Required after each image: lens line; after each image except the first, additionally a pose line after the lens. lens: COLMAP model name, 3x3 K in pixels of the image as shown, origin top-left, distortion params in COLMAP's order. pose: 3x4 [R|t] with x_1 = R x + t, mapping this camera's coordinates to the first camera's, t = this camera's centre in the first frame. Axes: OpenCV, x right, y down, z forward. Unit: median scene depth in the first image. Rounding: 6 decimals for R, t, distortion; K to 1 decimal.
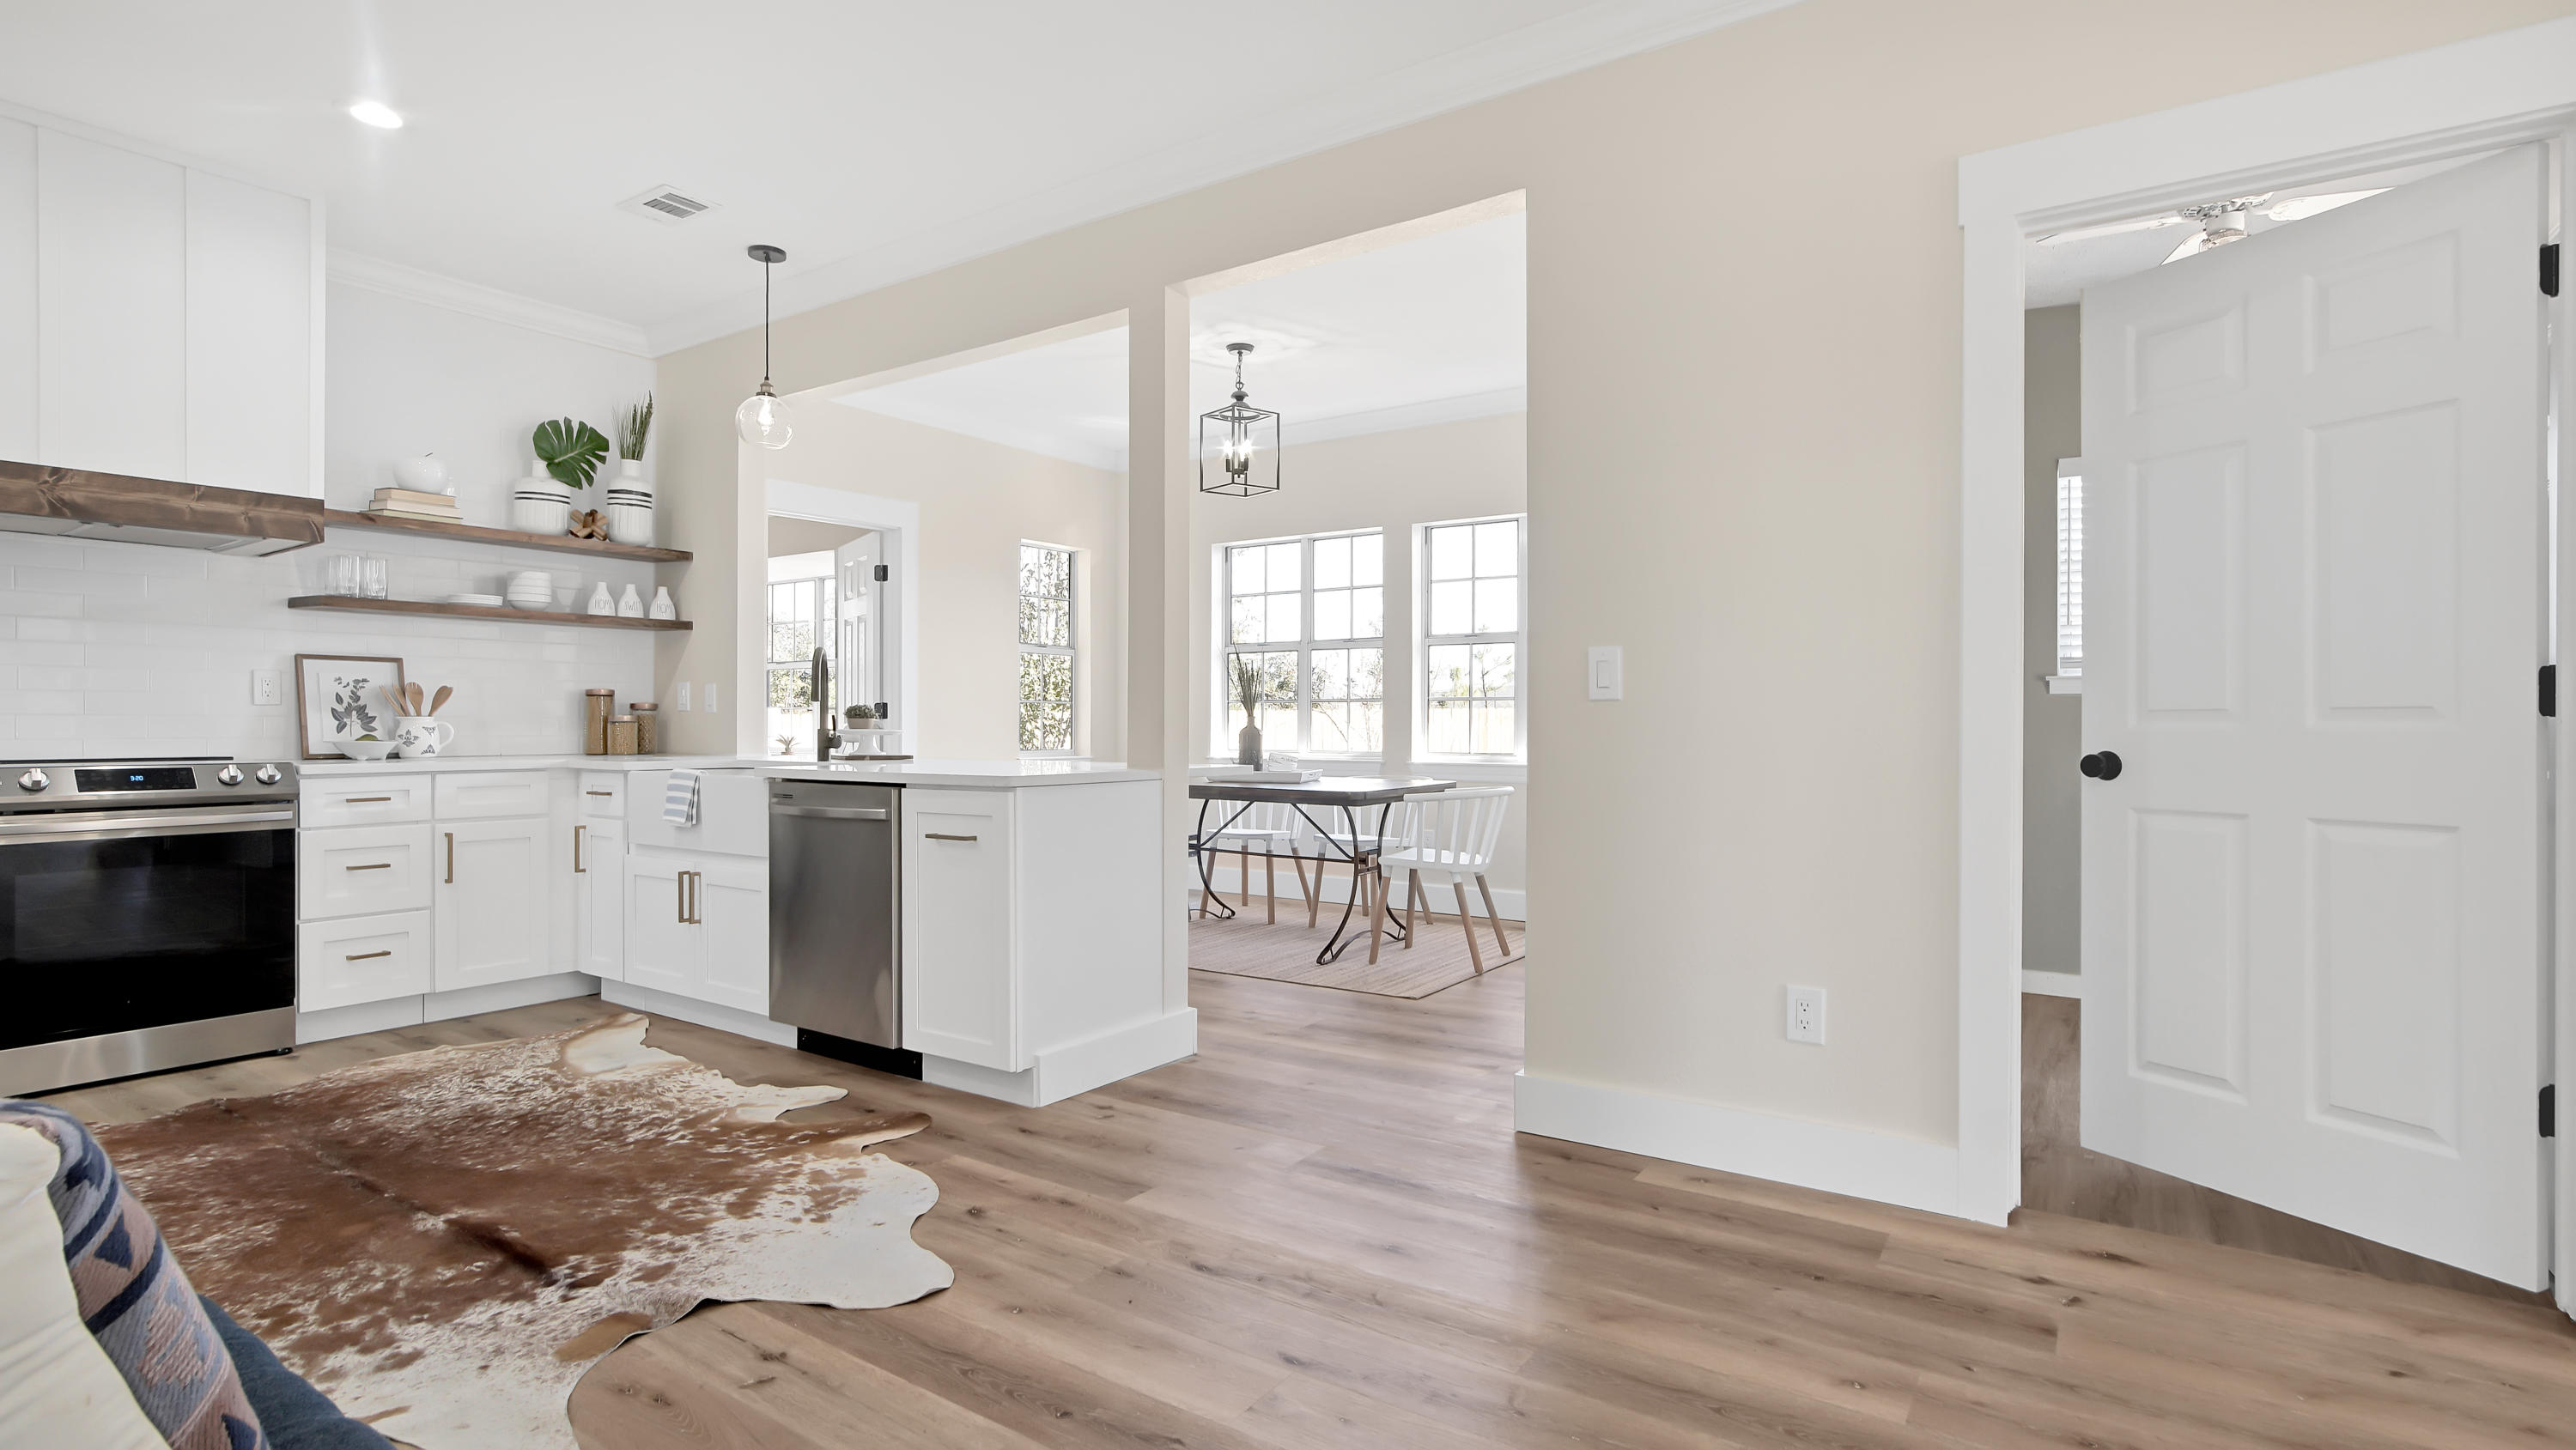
lens RADIAL K [[1183.8, 0, 1300.8], [0, 1183.8, 718.9], [0, 0, 1]] dist [-0.015784, 0.003630]
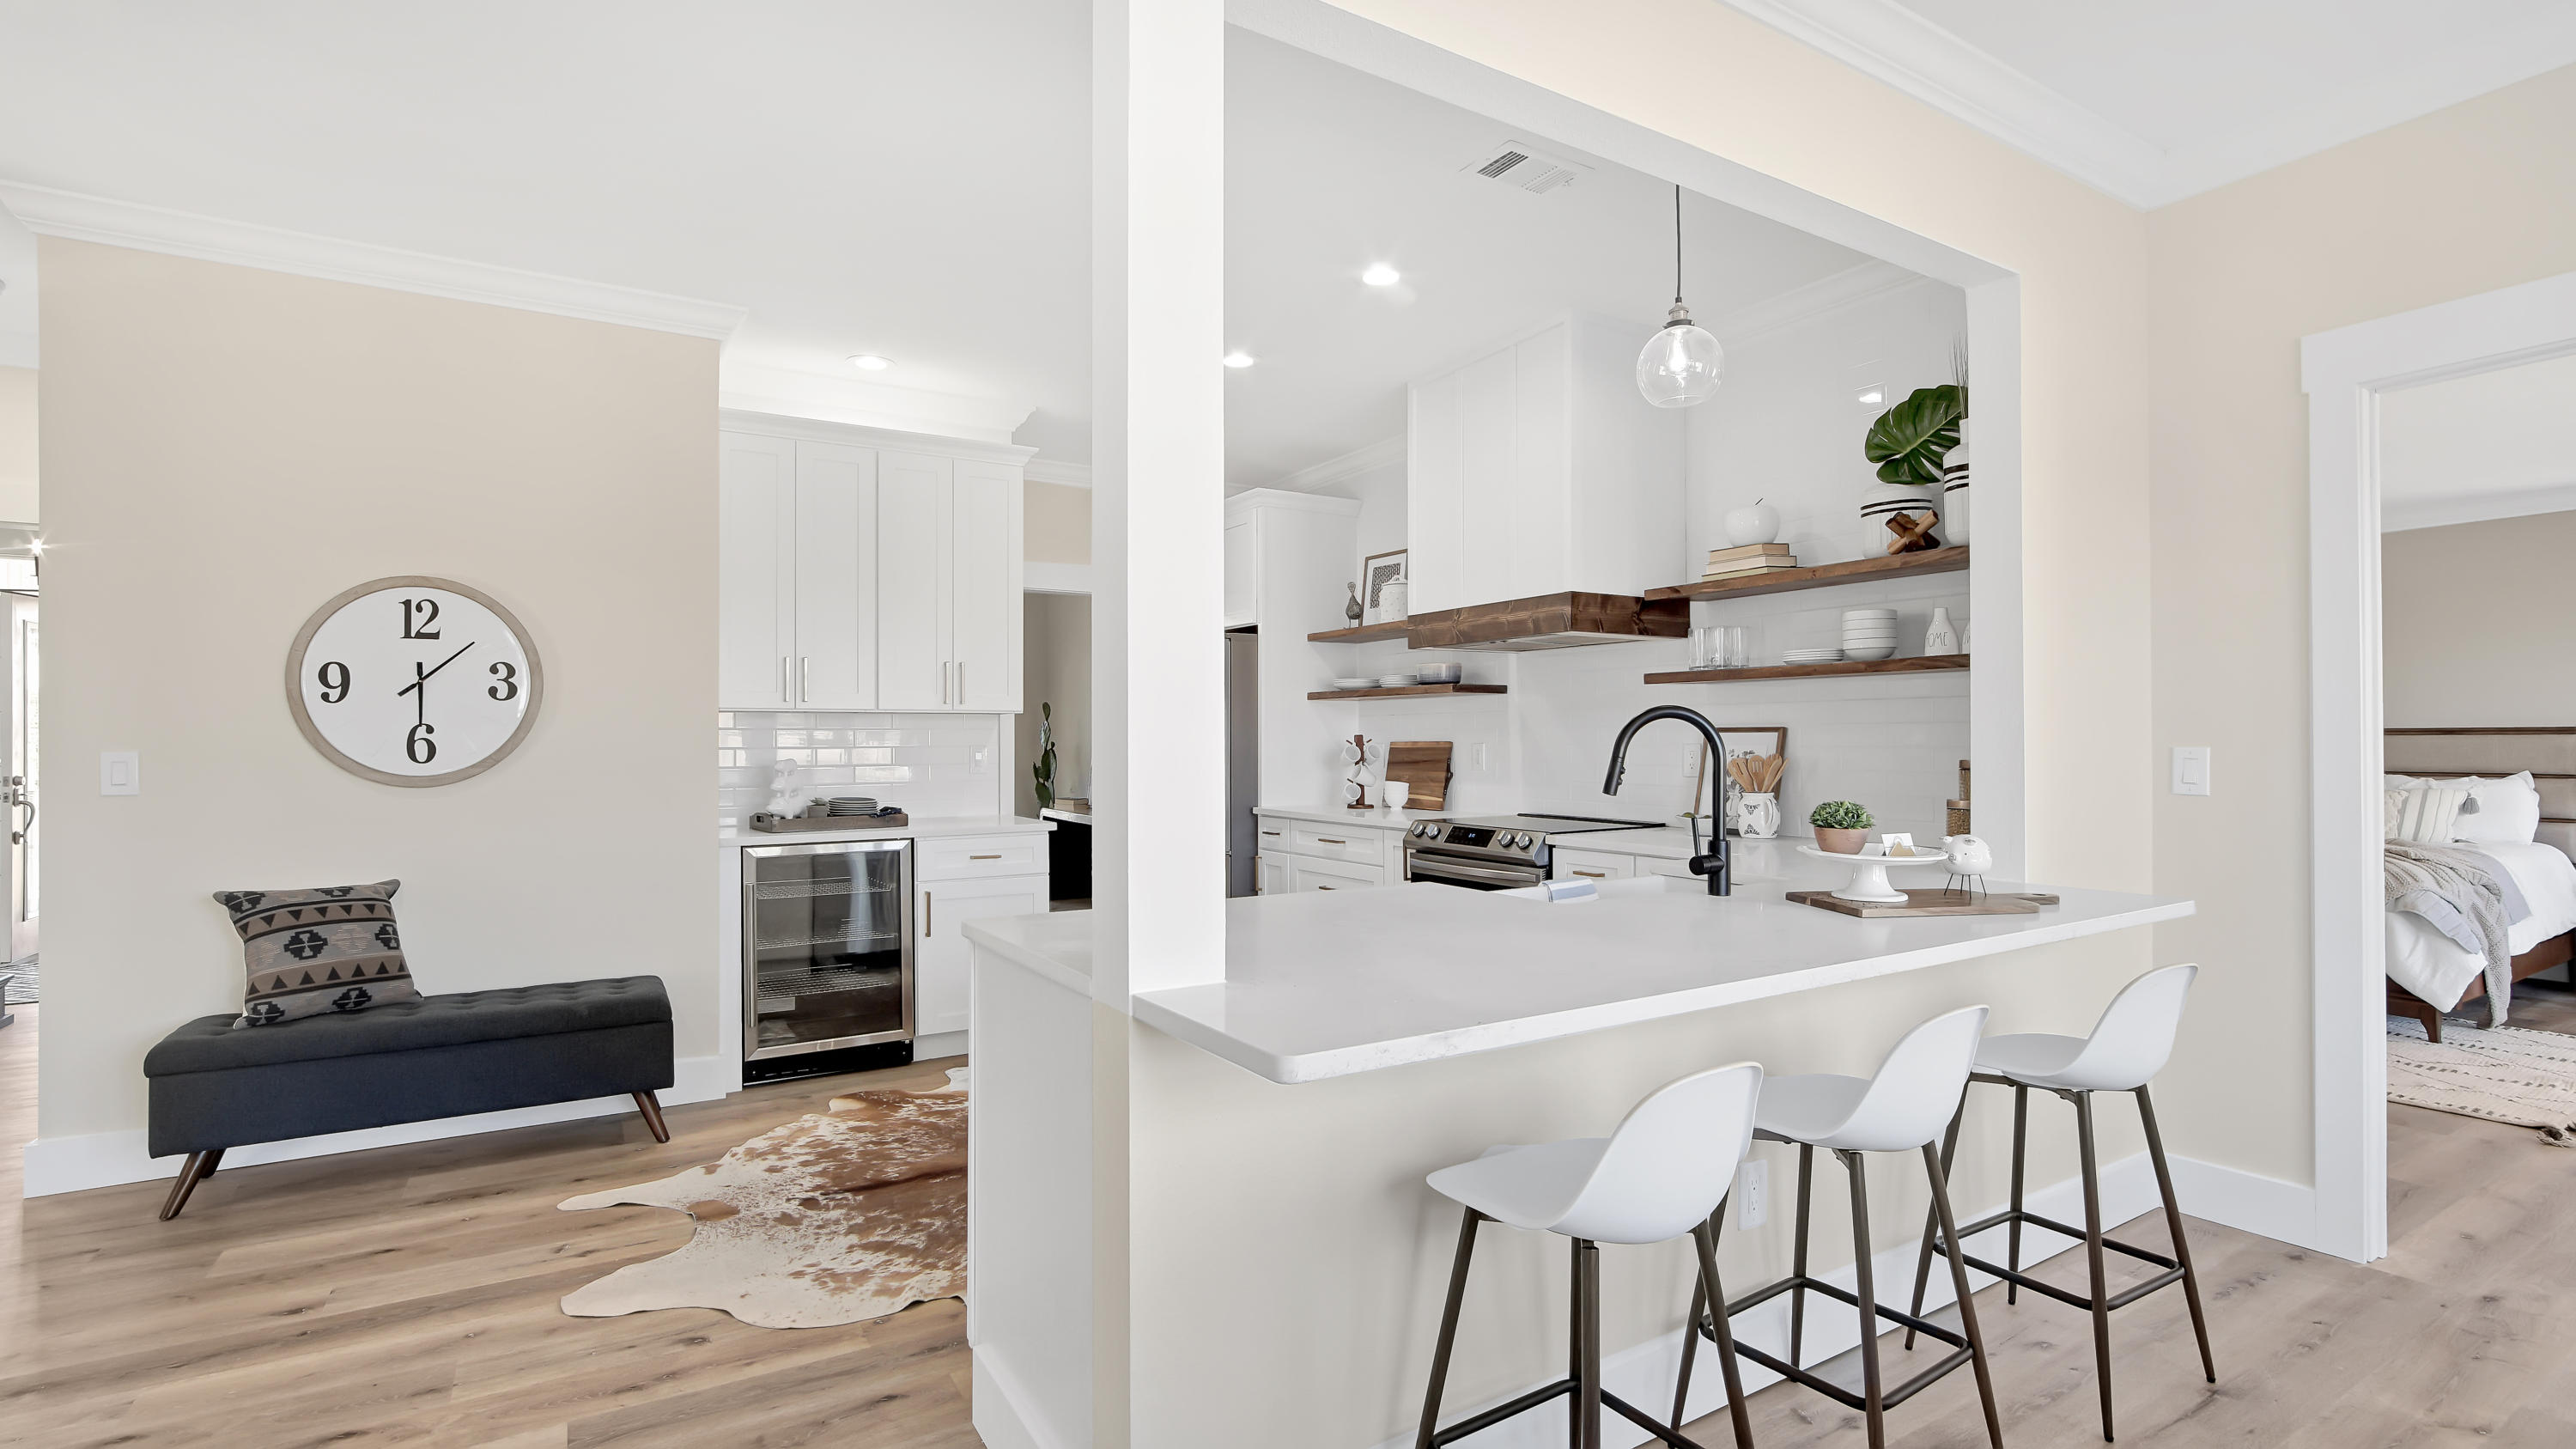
lens RADIAL K [[1184.1, 0, 1286.0], [0, 1184.1, 727.8], [0, 0, 1]] dist [-0.015784, 0.003630]
pose [[-0.415832, -0.008311, -0.909403, 0.394889], [0.001427, 0.999951, -0.009791, -0.074869], [0.909440, -0.005369, -0.415800, 1.794149]]
